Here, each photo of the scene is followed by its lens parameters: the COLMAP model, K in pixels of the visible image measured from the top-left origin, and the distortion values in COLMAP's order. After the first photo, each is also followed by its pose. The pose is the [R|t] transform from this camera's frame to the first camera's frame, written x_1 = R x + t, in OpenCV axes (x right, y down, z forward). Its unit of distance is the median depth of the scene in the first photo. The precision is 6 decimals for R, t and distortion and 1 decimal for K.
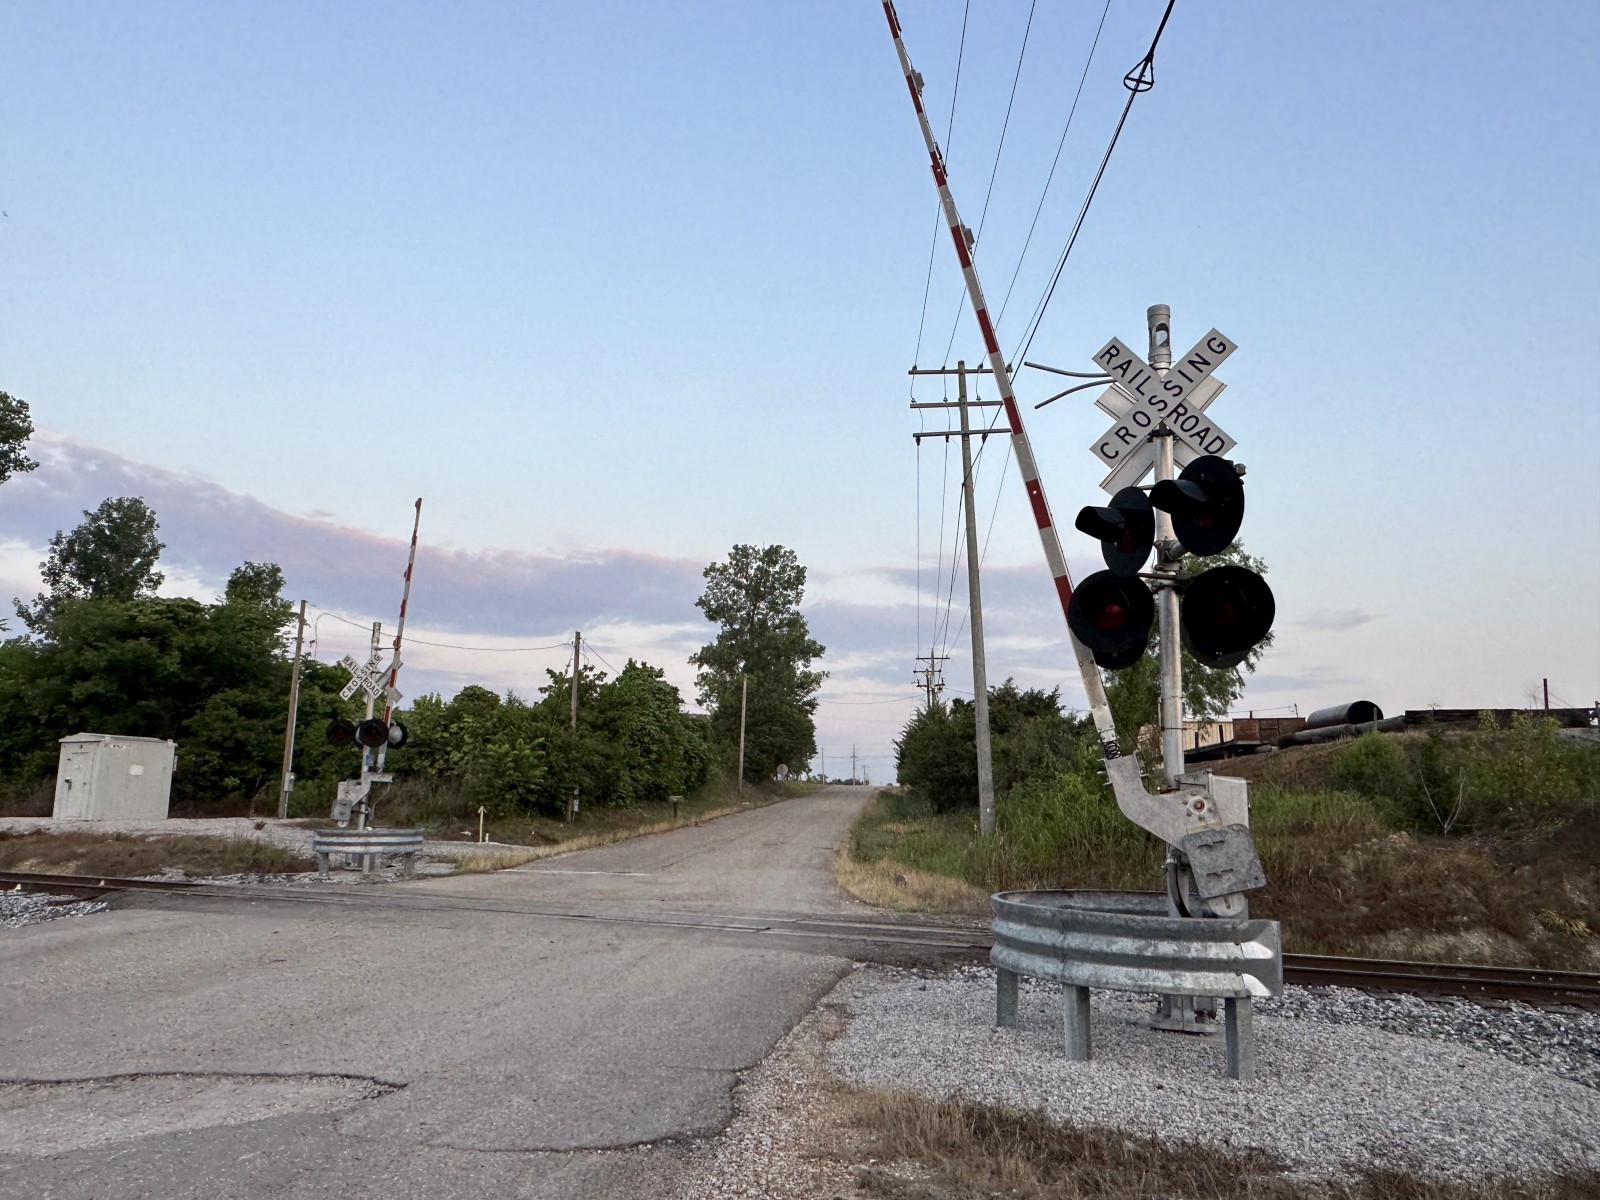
lens RADIAL K [[1052.1, 0, 778.6], [0, 1052.1, 634.9], [0, 0, 1]] dist [-0.009151, 0.005528]
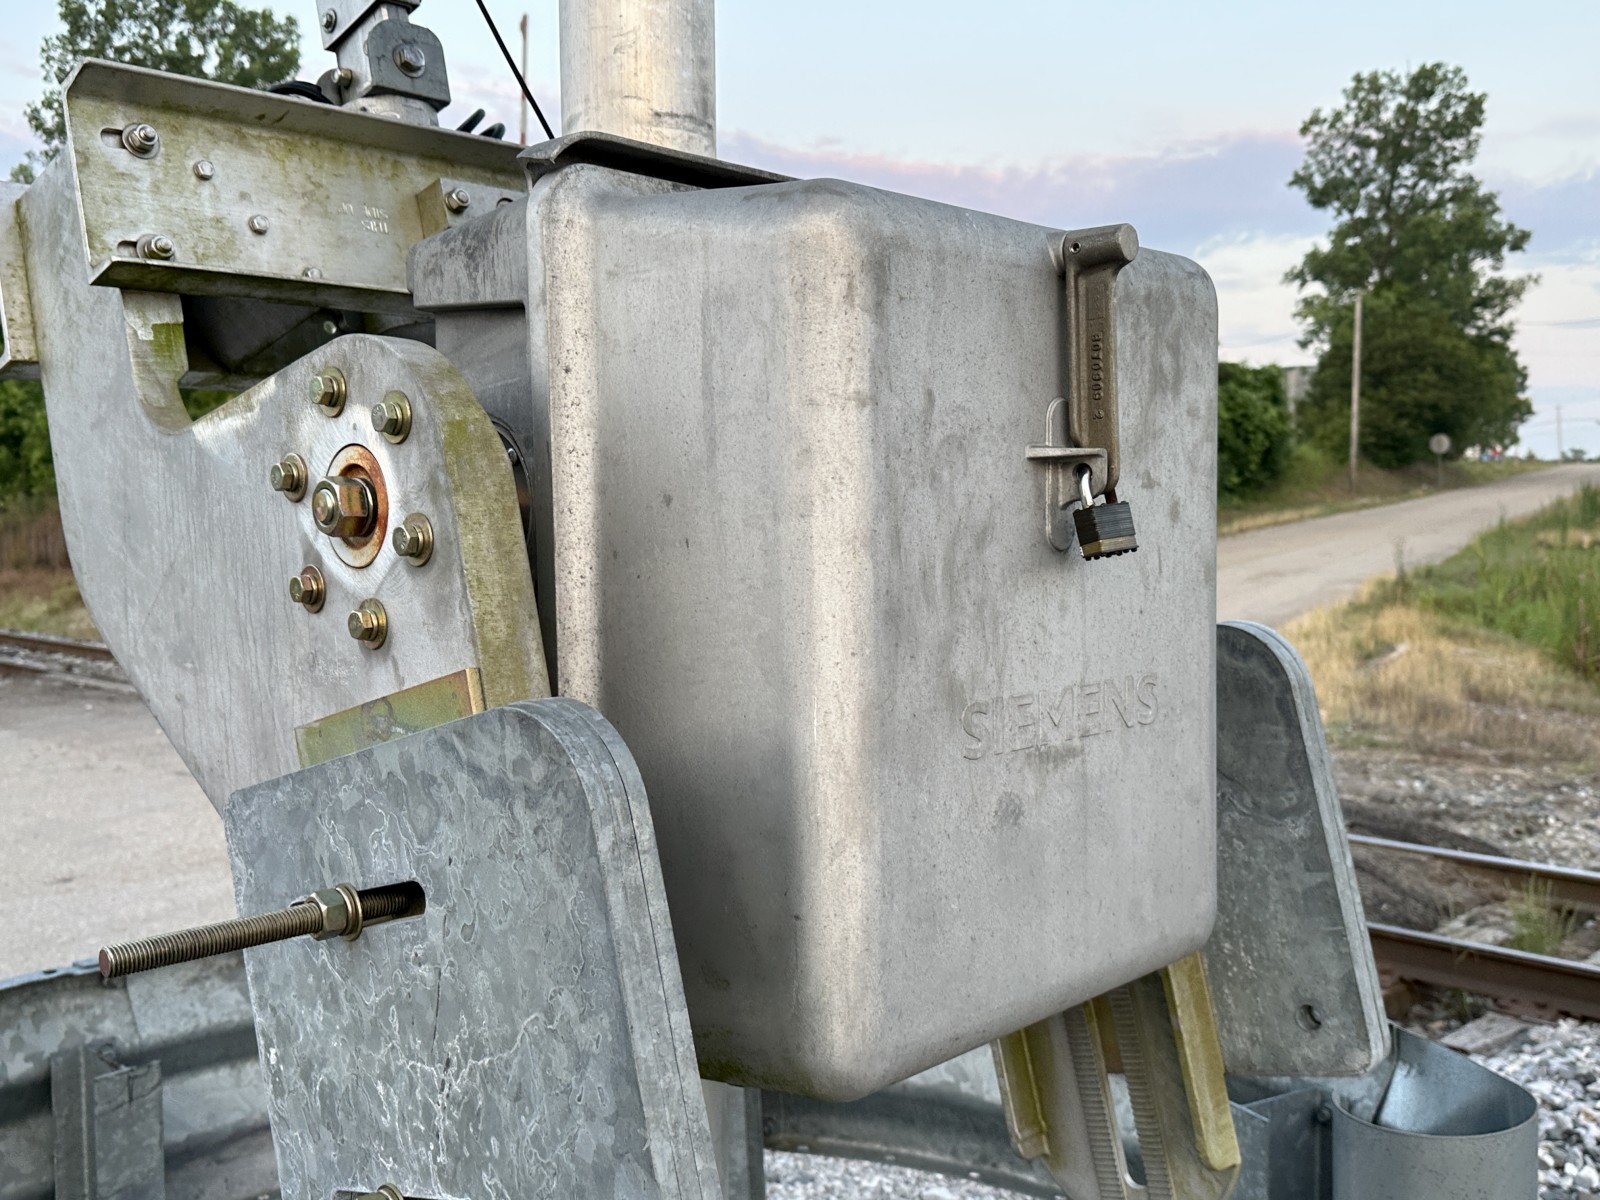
lens RADIAL K [[1471.8, 0, 789.1], [0, 1471.8, 600.4], [0, 0, 1]] dist [-0.015956, 0.000000]
pose [[0.898090, -0.010636, -0.439683, 0.083311], [0.105999, 0.975473, 0.192915, 0.029751], [0.426847, -0.219861, 0.877190, 0.171113]]
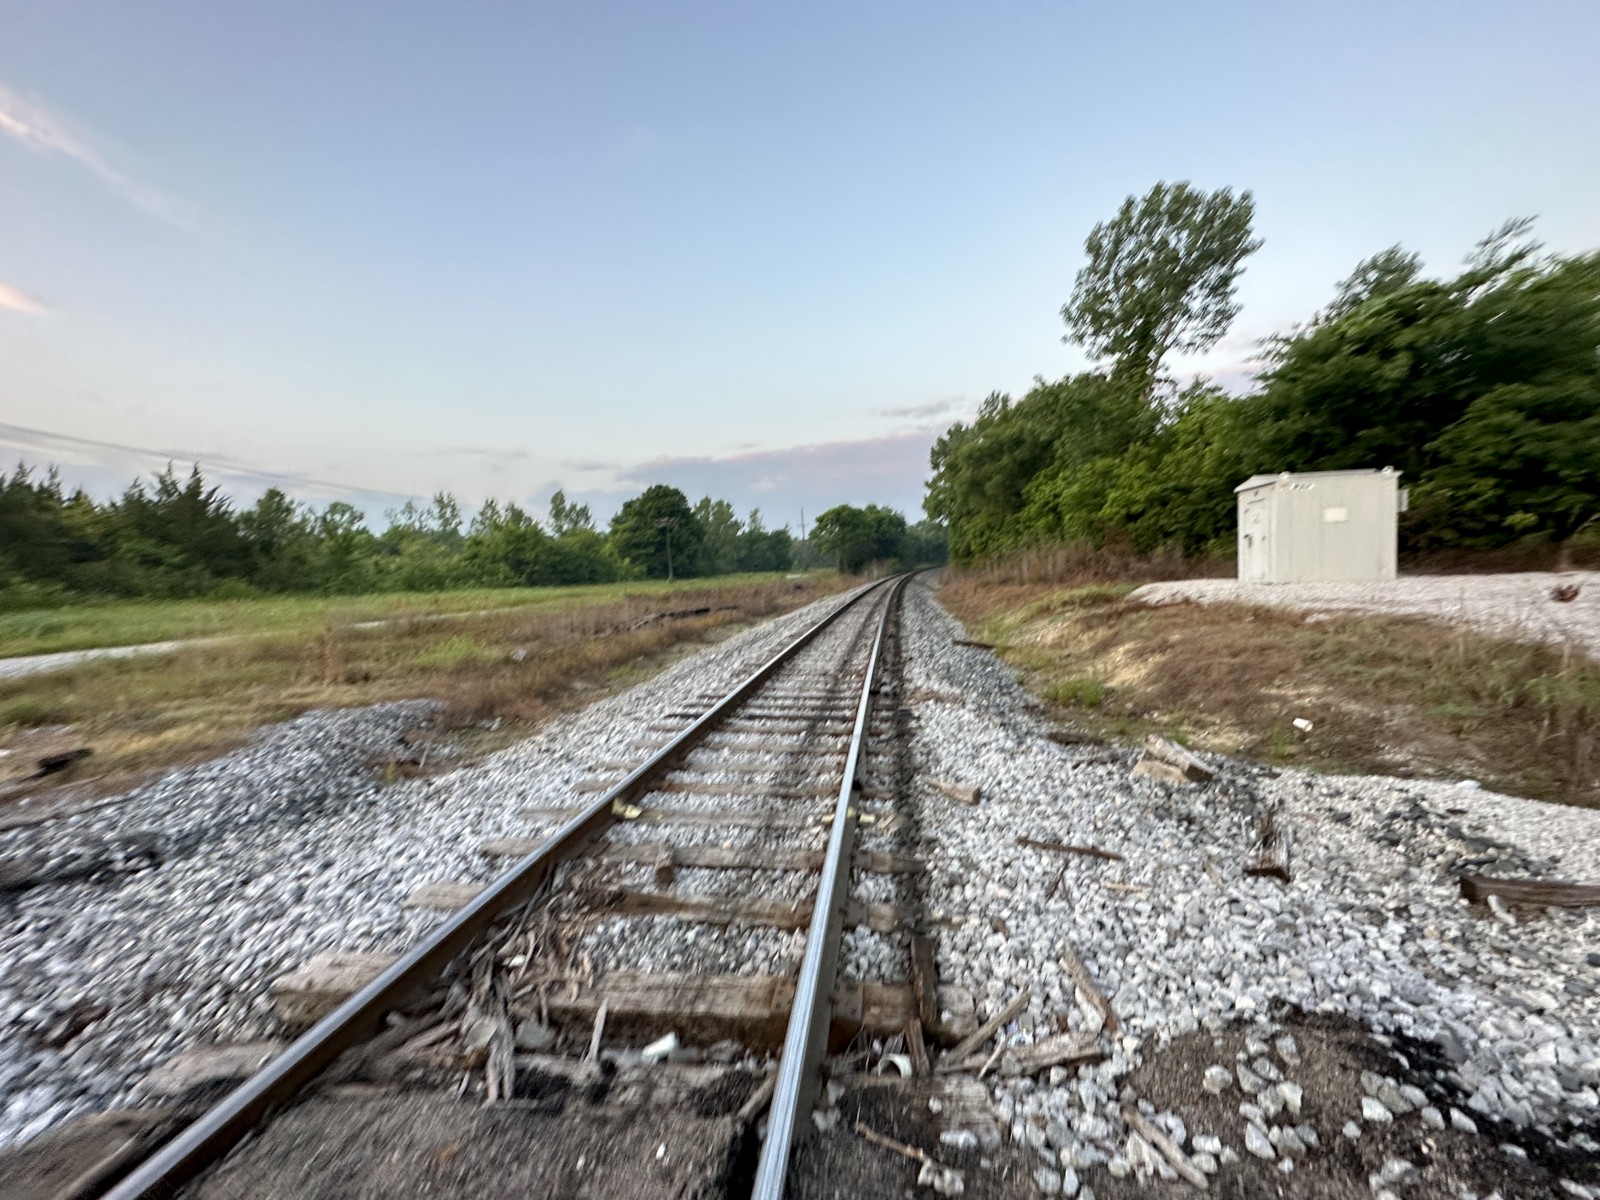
lens RADIAL K [[636.1, 0, 812.0], [0, 636.1, 605.6], [0, 0, 1]] dist [-0.000131, 0.000270]
pose [[0.208727, 0.029271, -0.977536, -0.211453], [0.197618, 0.977670, 0.071472, 0.073364], [0.957799, -0.208097, 0.198282, 0.462753]]
